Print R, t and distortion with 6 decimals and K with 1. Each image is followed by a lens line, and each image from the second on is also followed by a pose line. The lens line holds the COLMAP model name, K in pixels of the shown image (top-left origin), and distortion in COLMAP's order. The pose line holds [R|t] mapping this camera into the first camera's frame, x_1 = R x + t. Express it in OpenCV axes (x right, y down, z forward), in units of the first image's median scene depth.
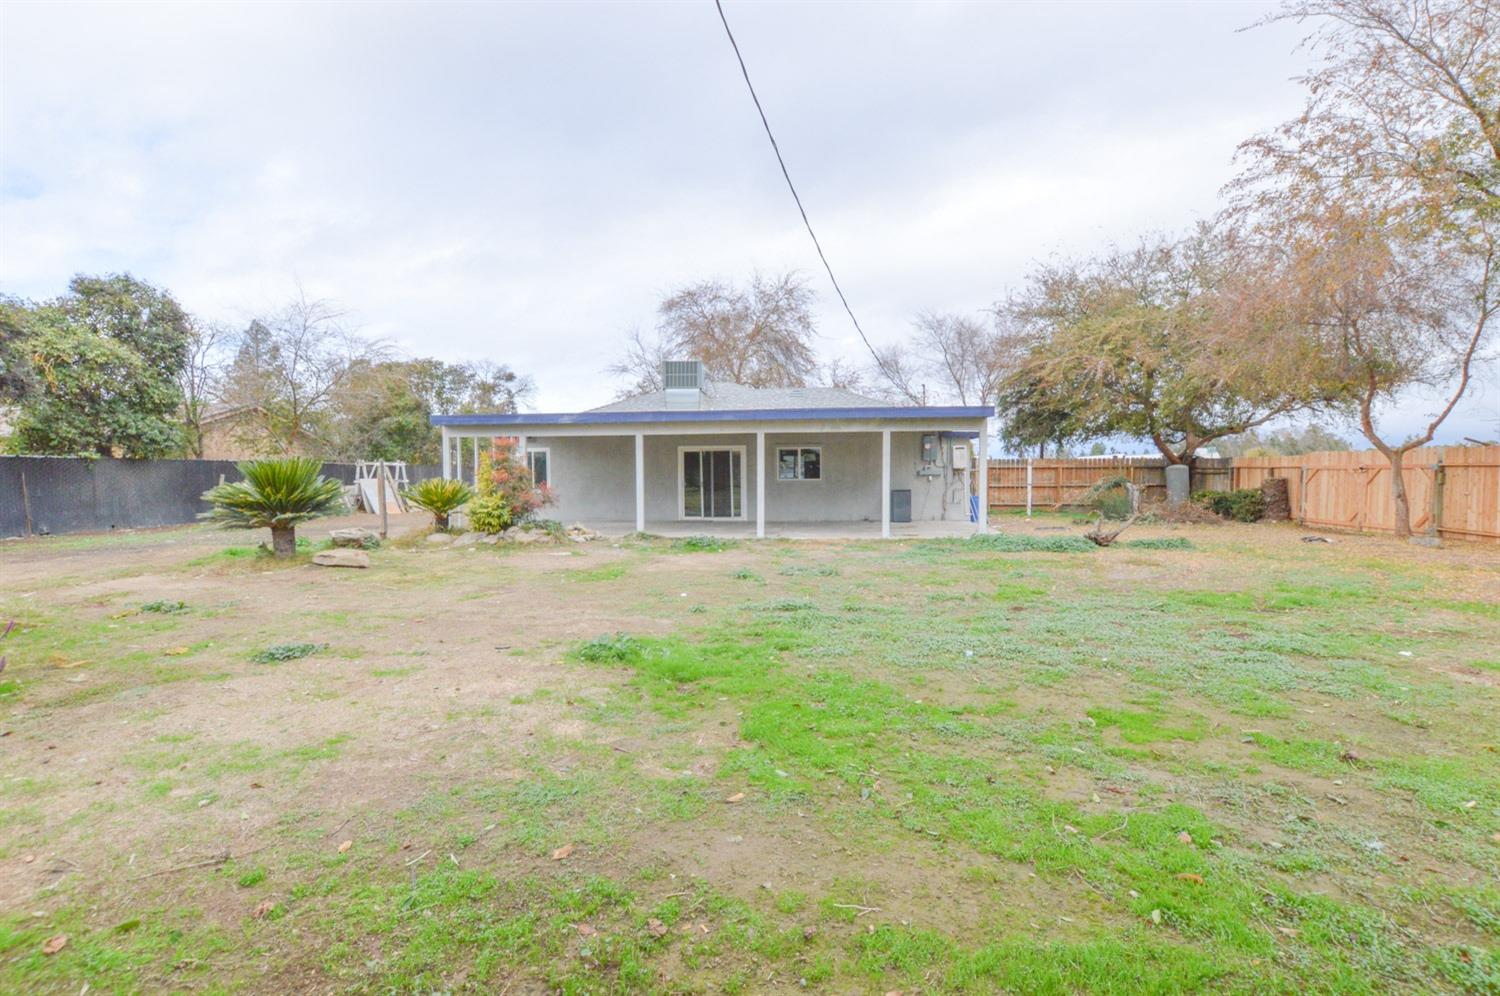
lens RADIAL K [[667.0, 0, 754.8], [0, 667.0, 499.6], [0, 0, 1]] dist [-0.017024, 0.000644]
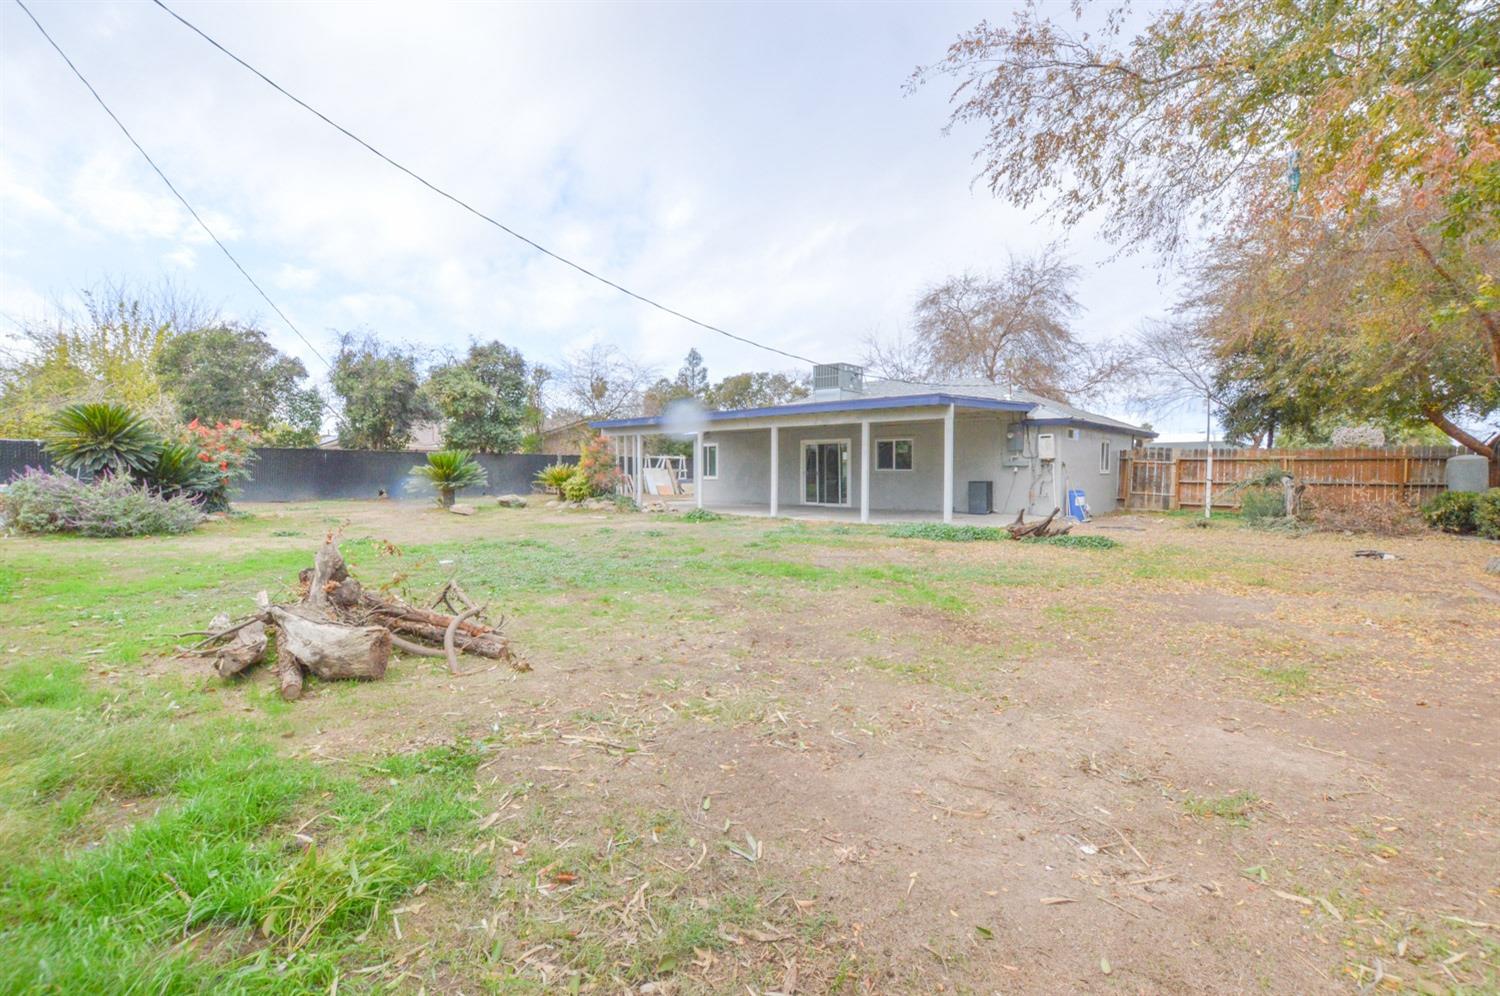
lens RADIAL K [[667.0, 0, 754.8], [0, 667.0, 499.6], [0, 0, 1]] dist [-0.017024, 0.000644]
pose [[0.806830, 0.034654, -0.589767, 0.501647], [-0.032187, 0.999374, 0.014689, 0.007466], [0.589906, 0.007131, 0.807440, 0.036265]]
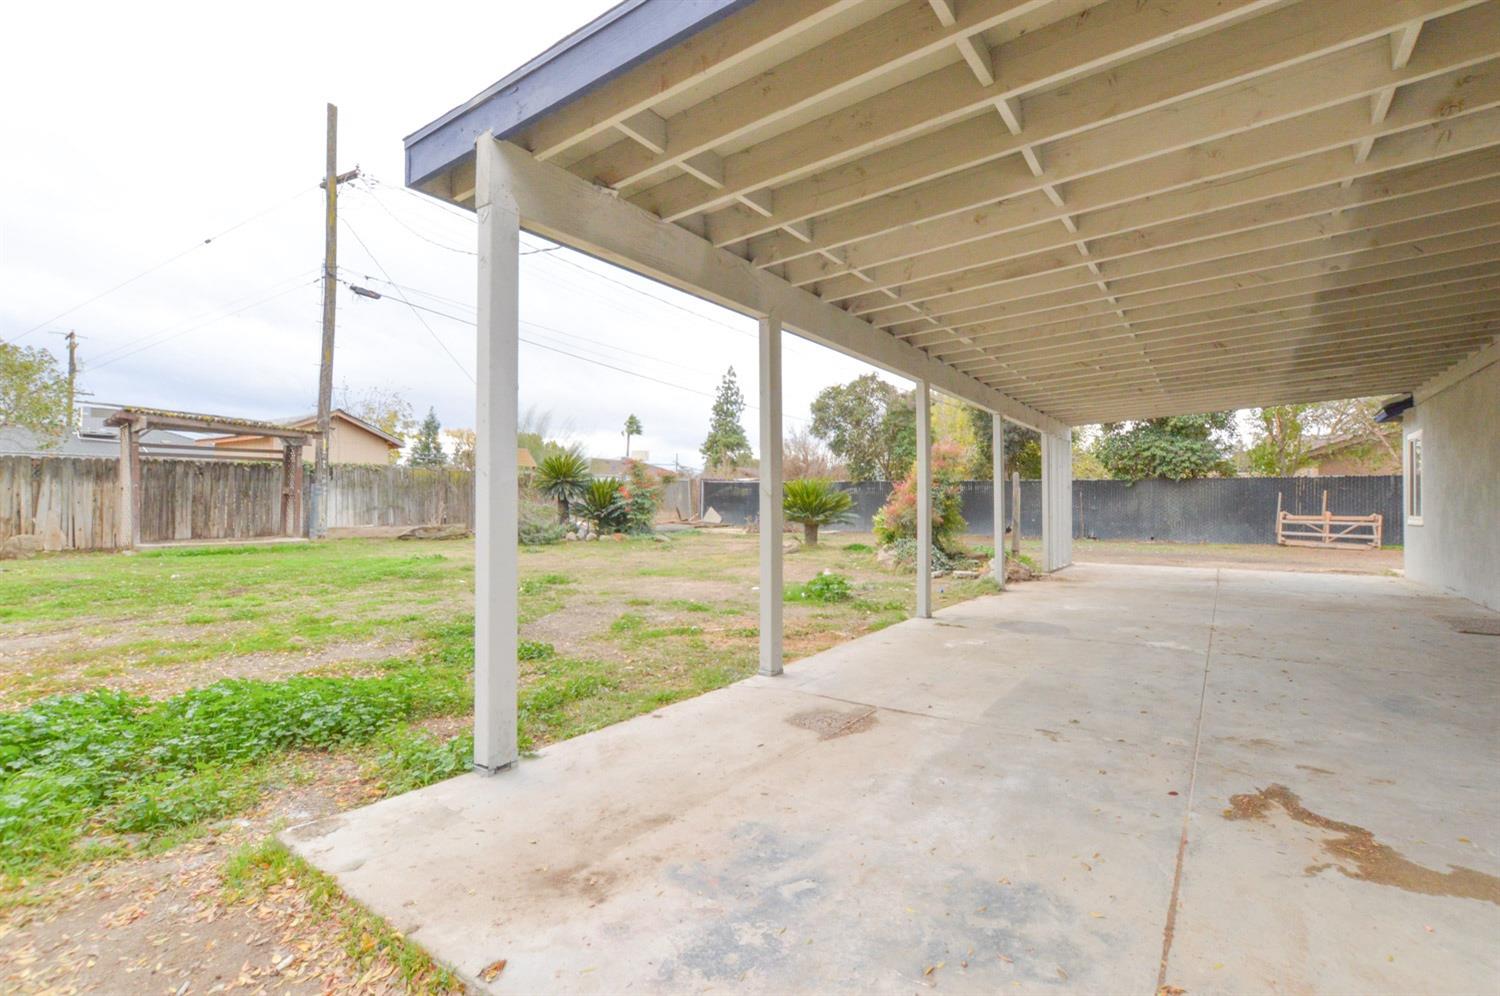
lens RADIAL K [[688.2, 0, 750.0], [0, 688.2, 498.0], [0, 0, 1]] dist [-0.016107, 0.000330]
pose [[-0.487281, -0.004376, -0.873234, 0.362675], [-0.037032, 0.999191, 0.015658, -0.019389], [0.872460, 0.039967, -0.487049, 0.845005]]
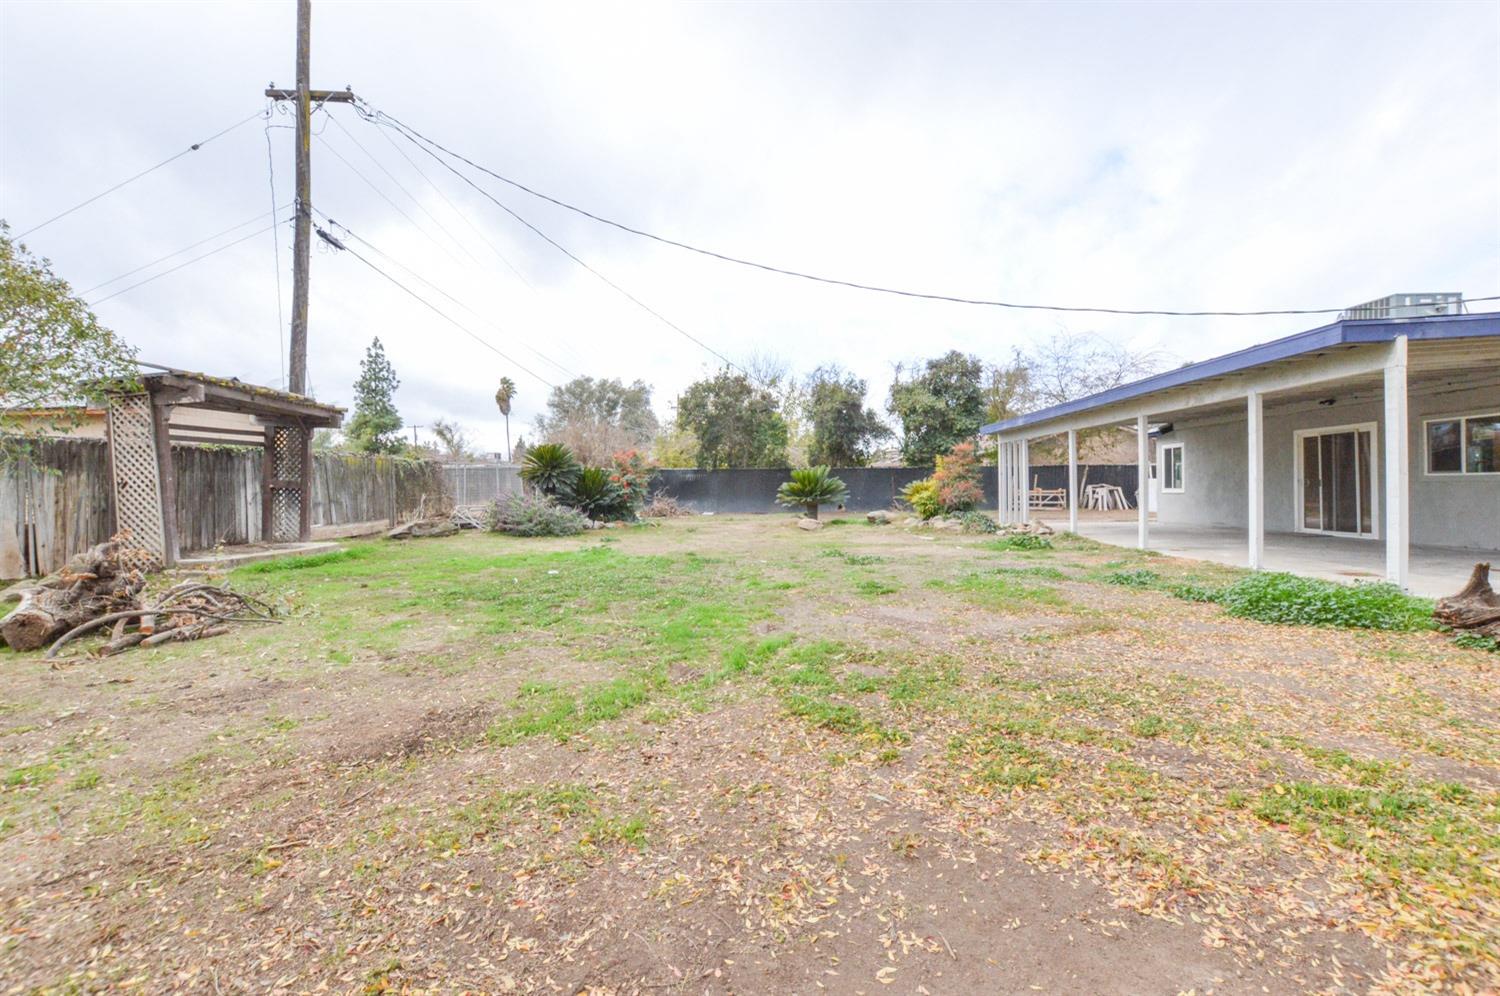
lens RADIAL K [[667.0, 0, 754.8], [0, 667.0, 499.6], [0, 0, 1]] dist [-0.017024, 0.000644]
pose [[0.062646, 0.024598, -0.997733, 0.566341], [-0.026248, 0.999391, 0.022991, -0.006145], [0.997691, 0.024749, 0.063254, 0.380262]]
